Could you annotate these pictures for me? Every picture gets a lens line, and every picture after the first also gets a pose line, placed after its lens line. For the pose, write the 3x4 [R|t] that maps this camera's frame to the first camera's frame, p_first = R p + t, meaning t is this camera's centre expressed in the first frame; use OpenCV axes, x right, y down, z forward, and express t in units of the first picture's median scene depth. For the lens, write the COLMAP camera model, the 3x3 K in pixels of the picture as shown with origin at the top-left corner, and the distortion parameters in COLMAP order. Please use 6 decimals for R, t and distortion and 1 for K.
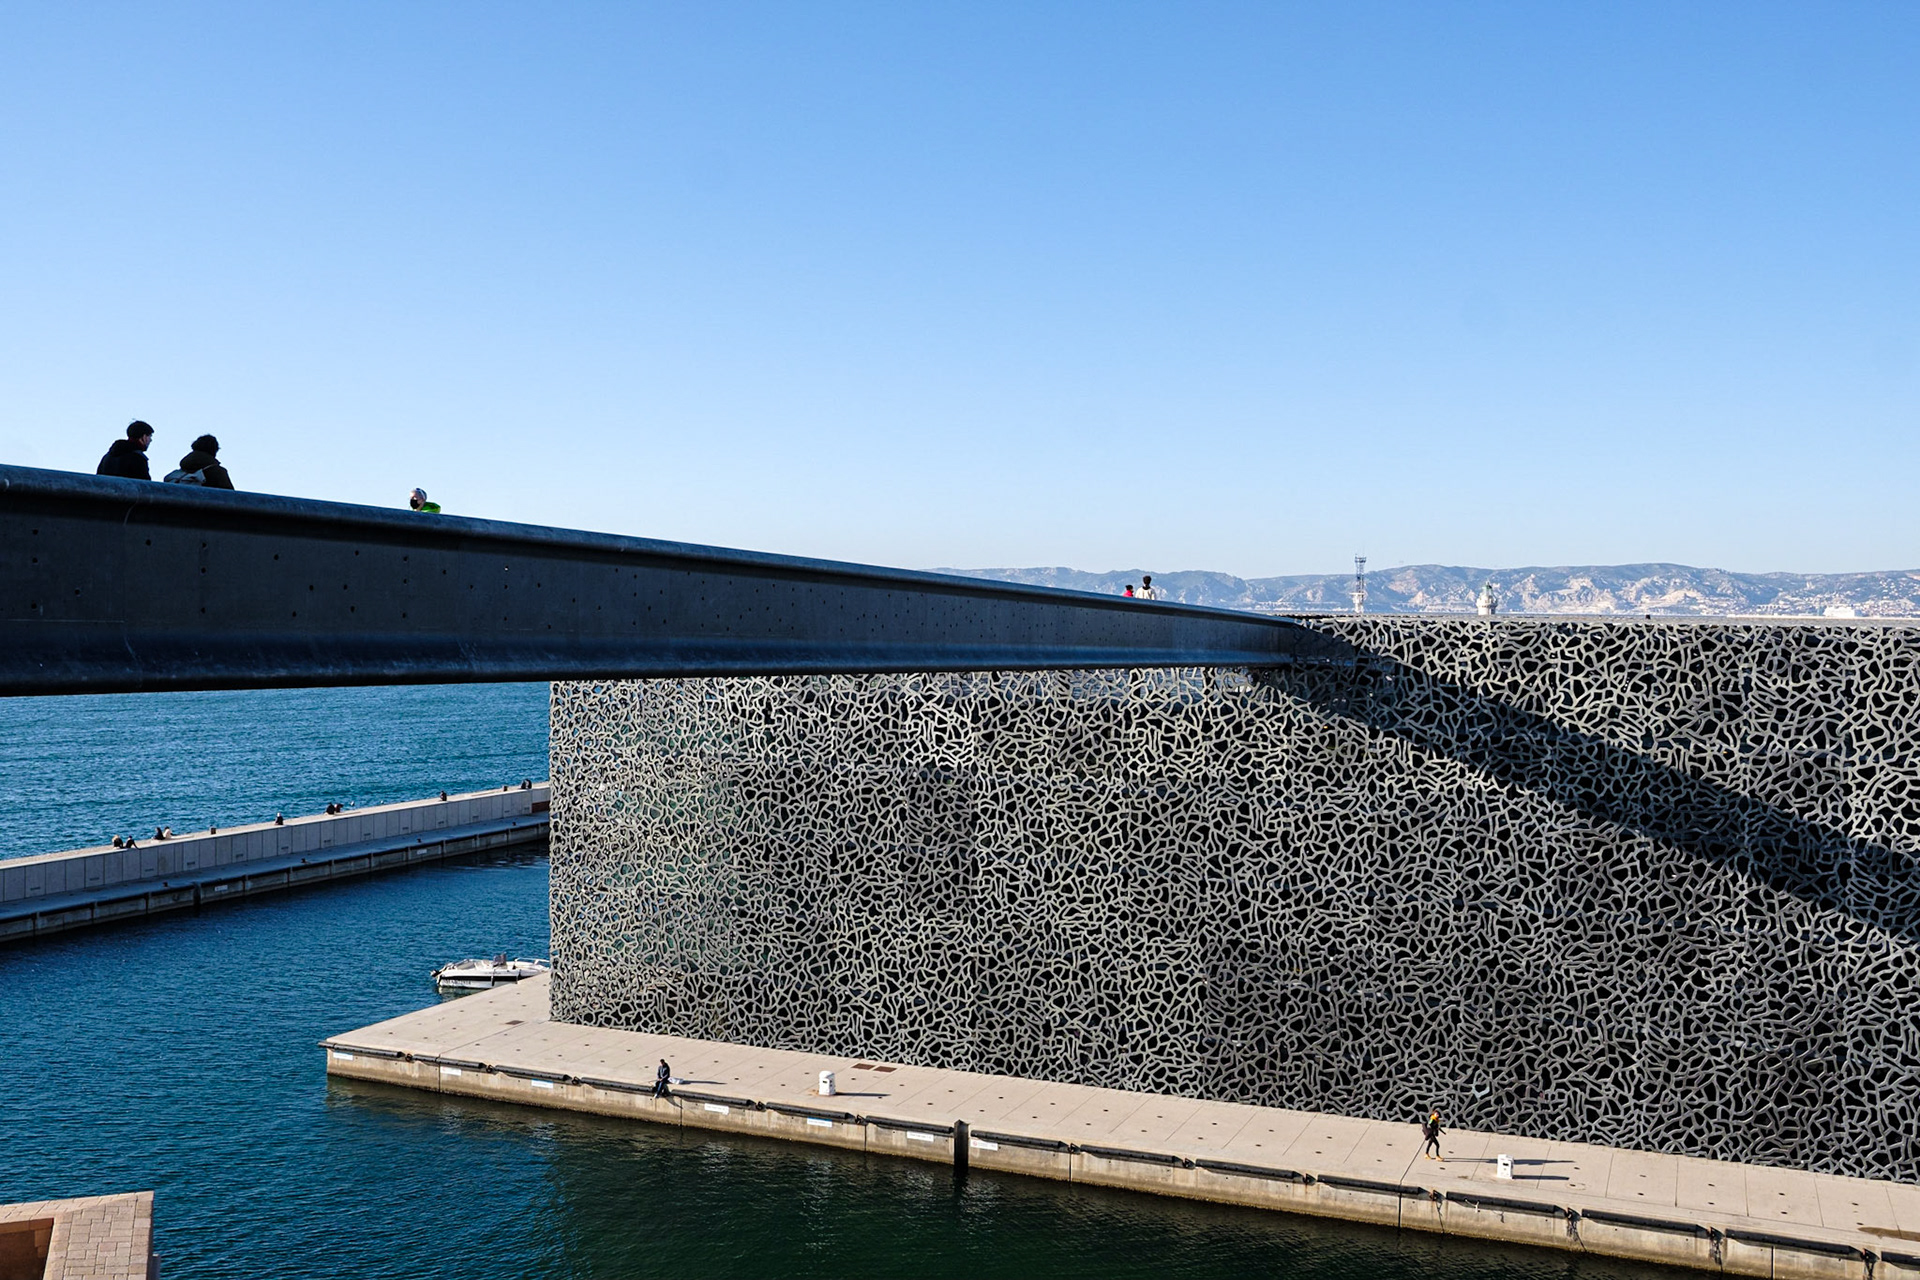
lens RADIAL K [[1813.8, 0, 966.1], [0, 1813.8, 653.0], [0, 0, 1]] dist [-0.072390, 0.164094]
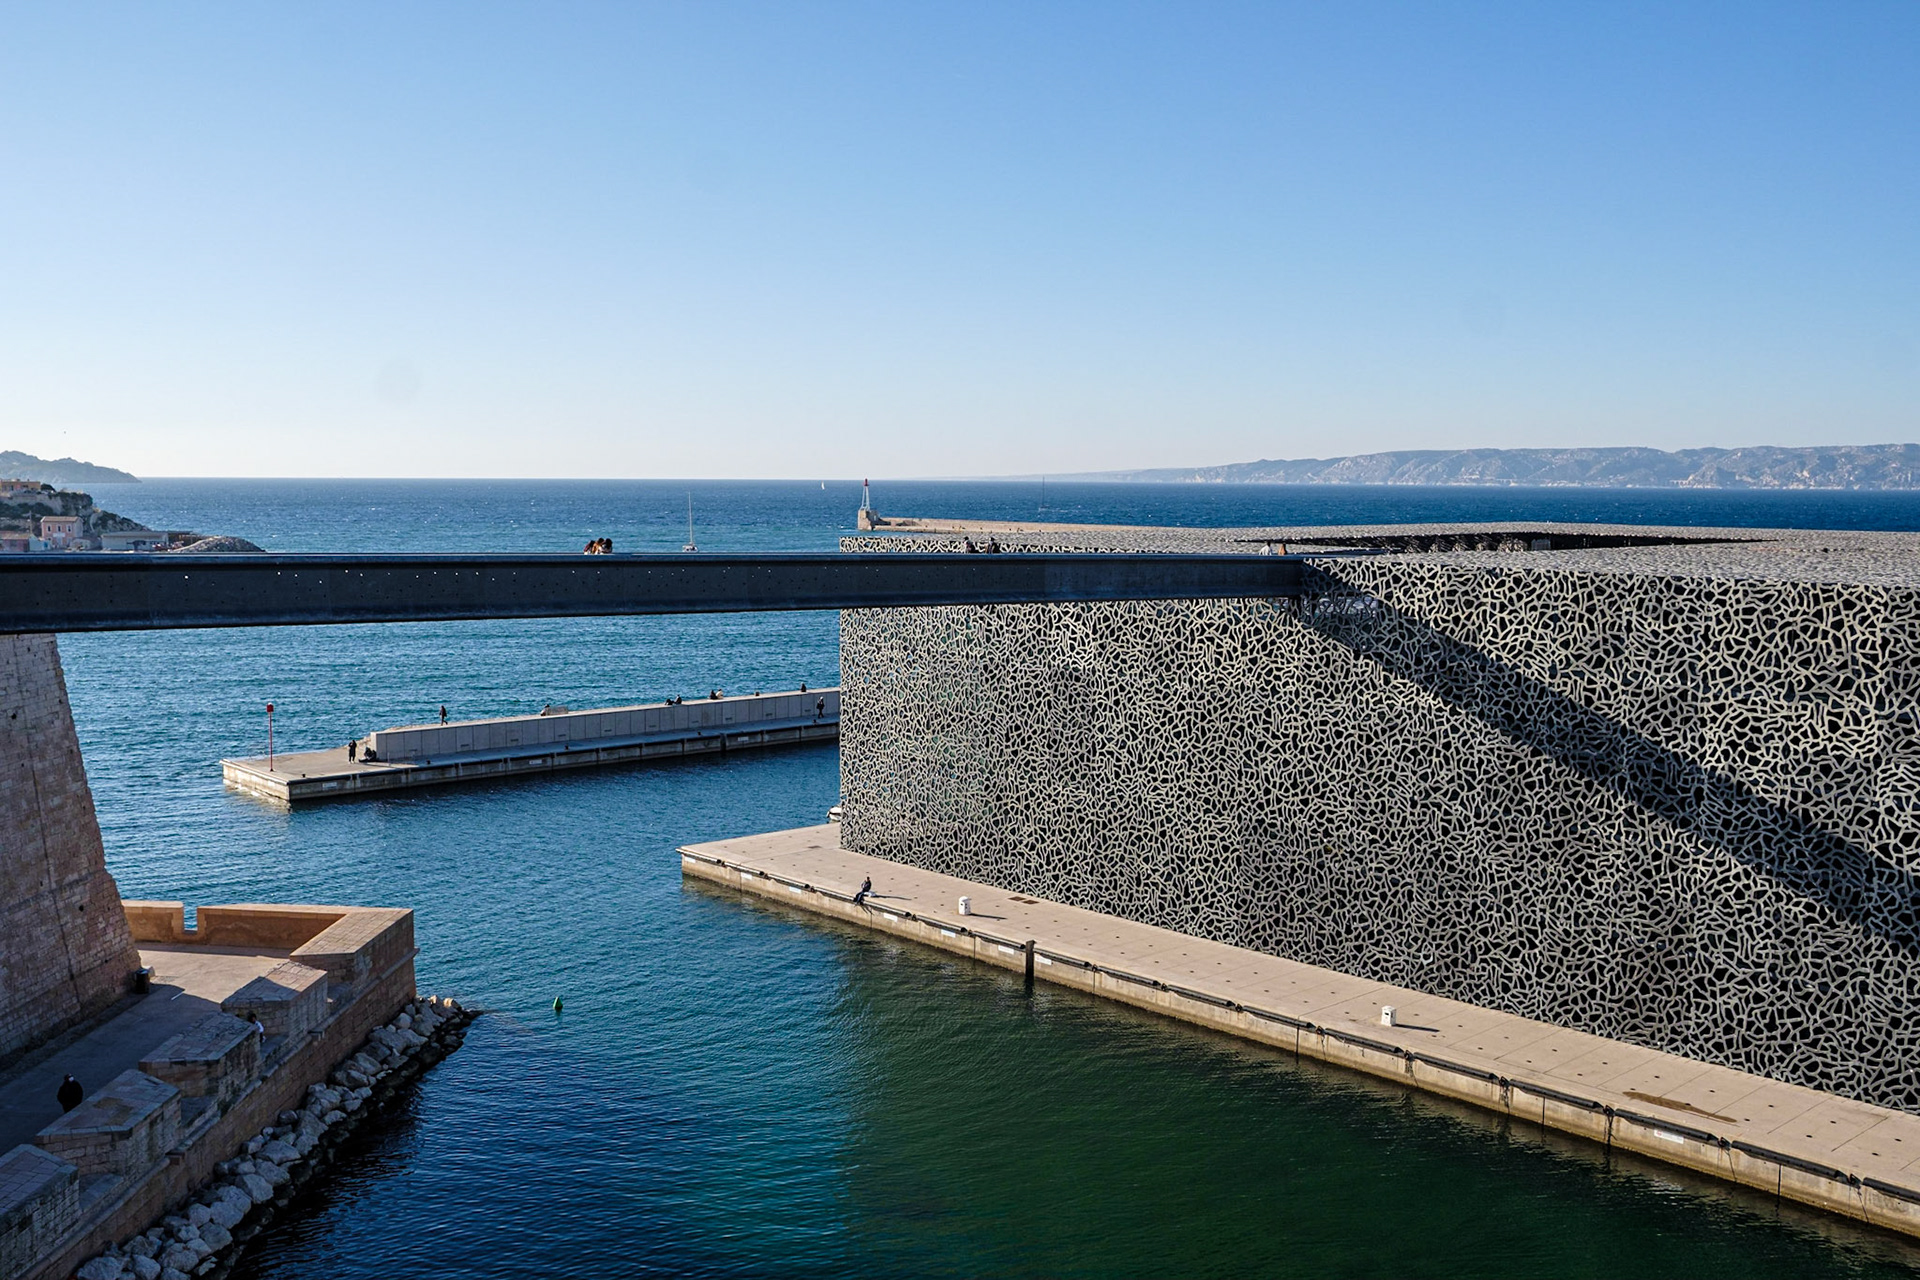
lens RADIAL K [[1813.8, 0, 966.1], [0, 1813.8, 653.0], [0, 0, 1]] dist [-0.072390, 0.164094]
pose [[0.909516, 0.036731, -0.414044, 0.456753], [-0.009542, 0.997671, 0.067546, -0.033474], [0.415560, -0.057483, 0.907748, -0.180878]]
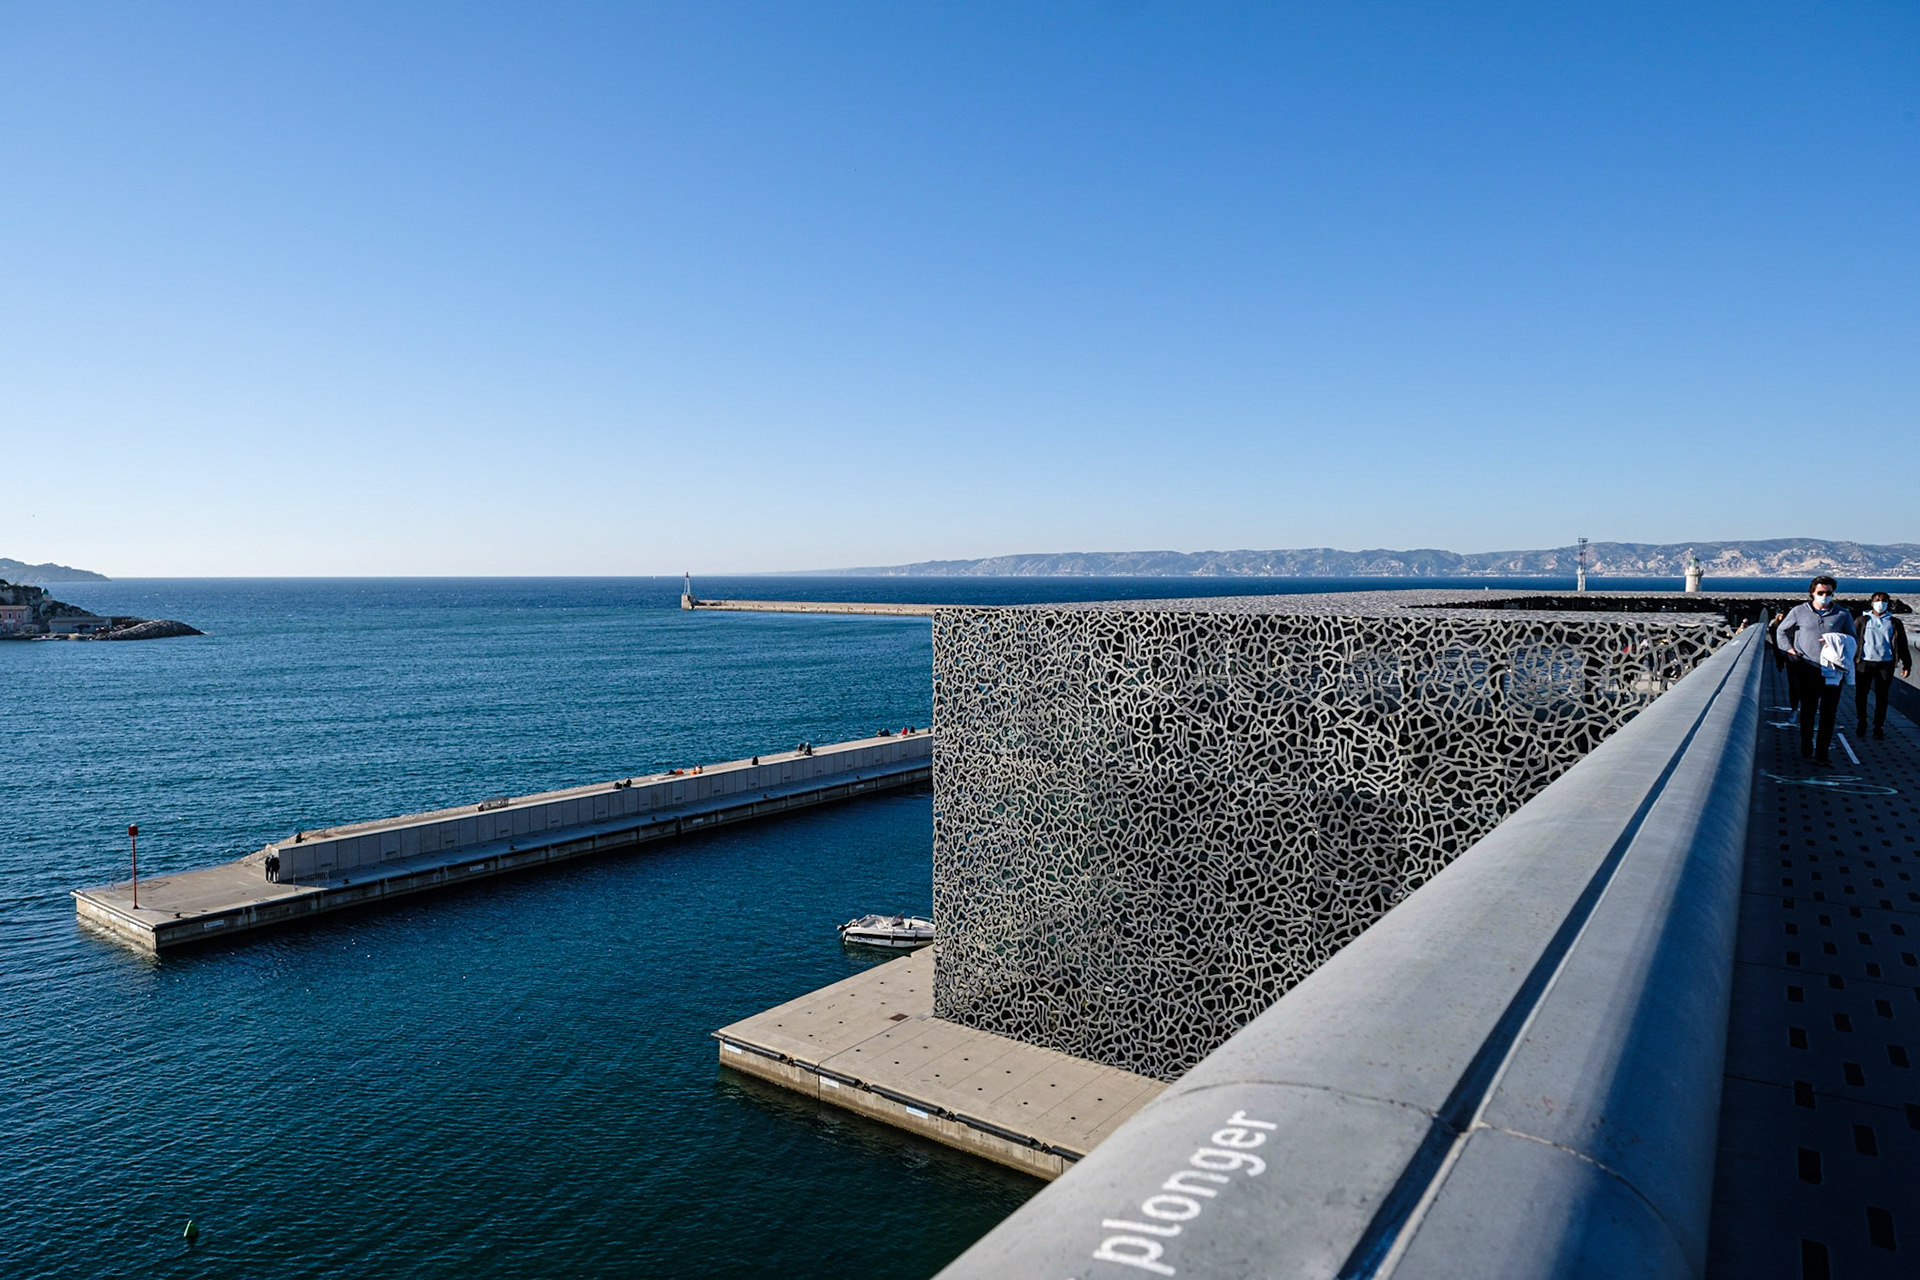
lens RADIAL K [[1204.9, 0, 966.4], [0, 1204.9, 645.5], [0, 0, 1]] dist [-0.001041, -0.001140]
pose [[0.971355, 0.004251, -0.237597, -0.062391], [0.003133, 0.999524, 0.030692, -0.026950], [0.237614, -0.030557, 0.970879, 0.412351]]
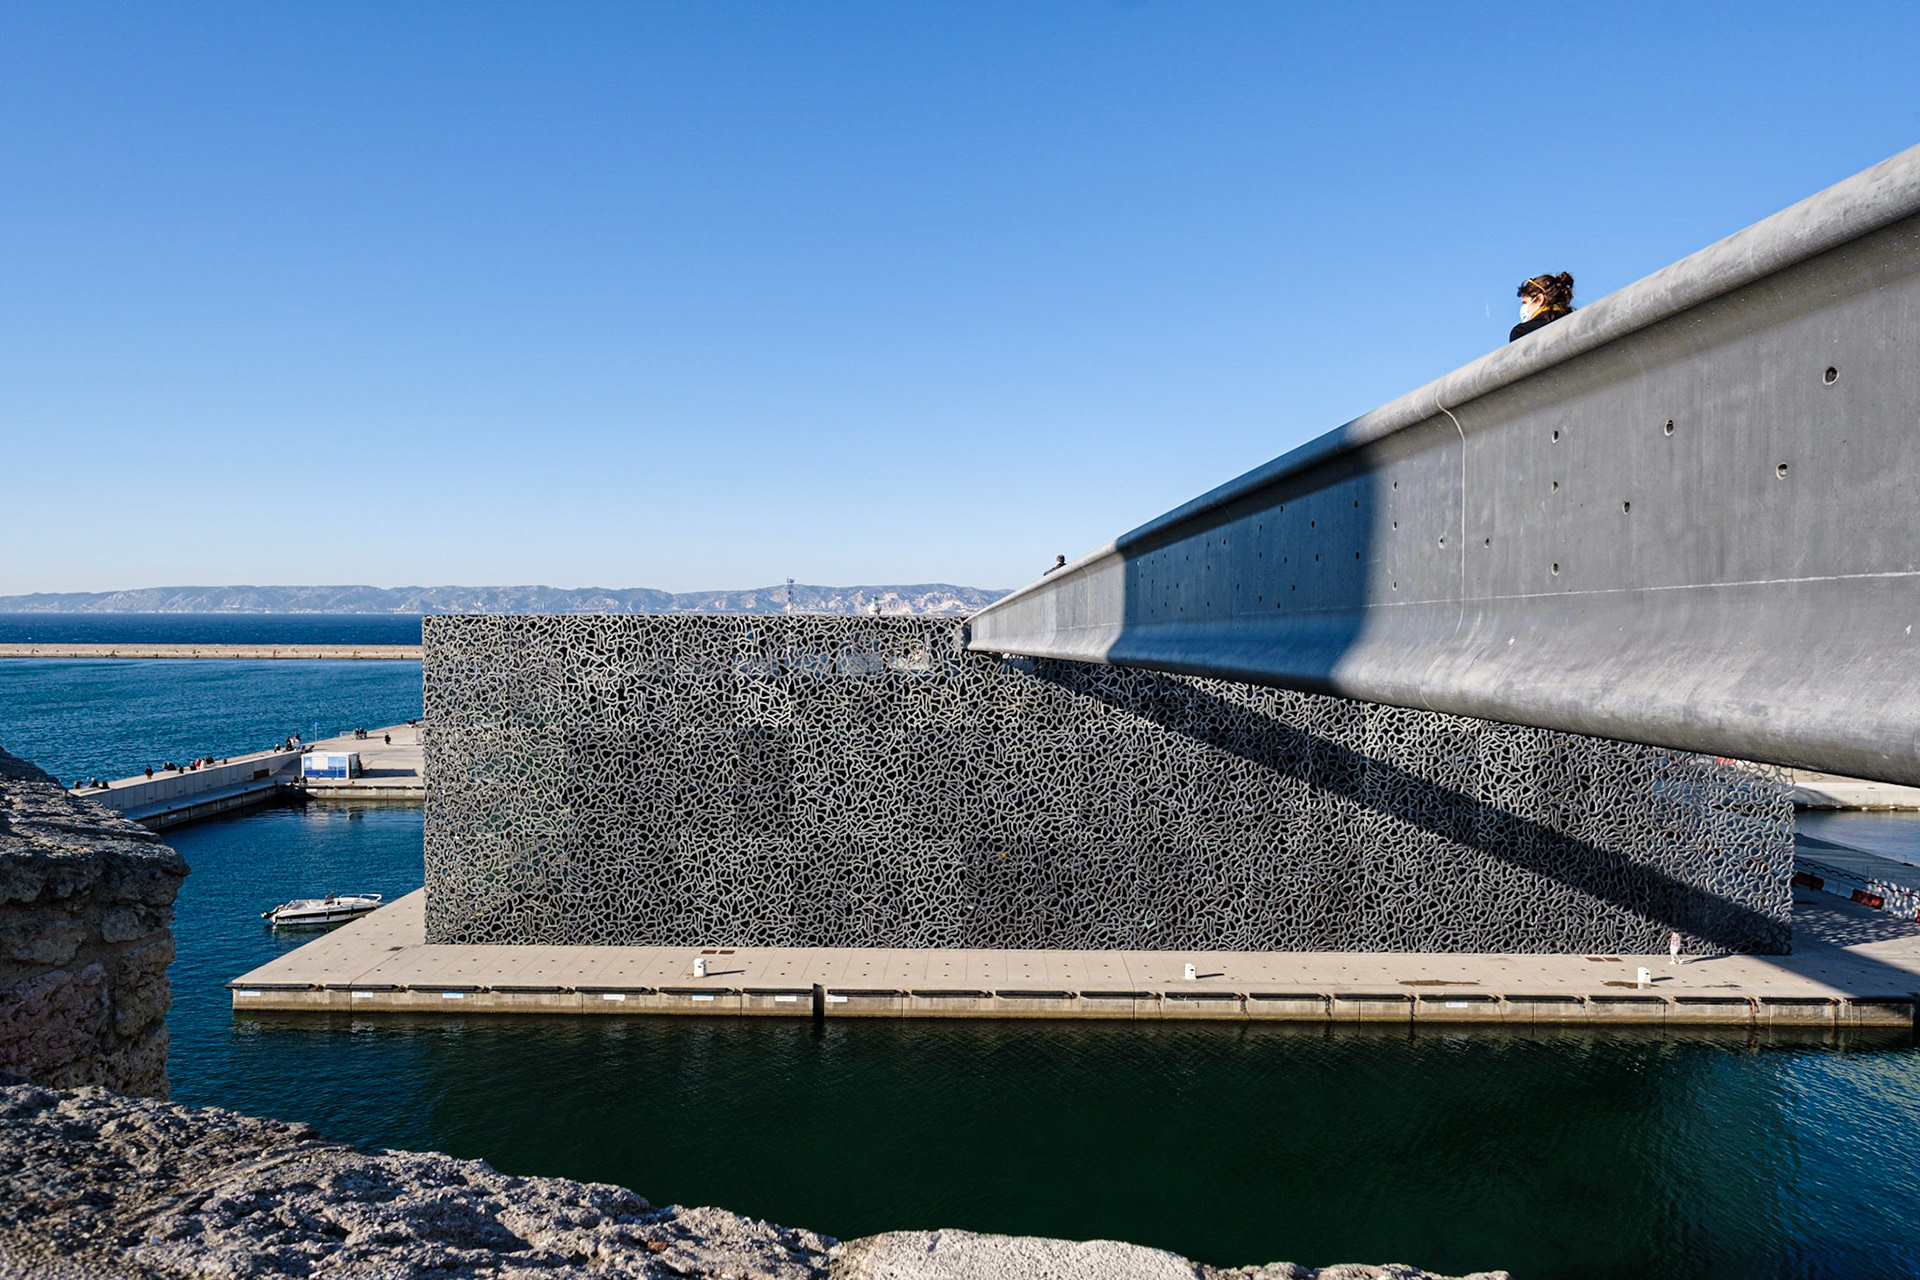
lens RADIAL K [[1204.9, 0, 966.4], [0, 1204.9, 645.5], [0, 0, 1]] dist [-0.001041, -0.001140]
pose [[0.925894, -0.015826, 0.377451, -0.224710], [0.014929, 0.999874, 0.005303, -0.001891], [-0.377488, 0.000725, 0.926014, 0.098824]]
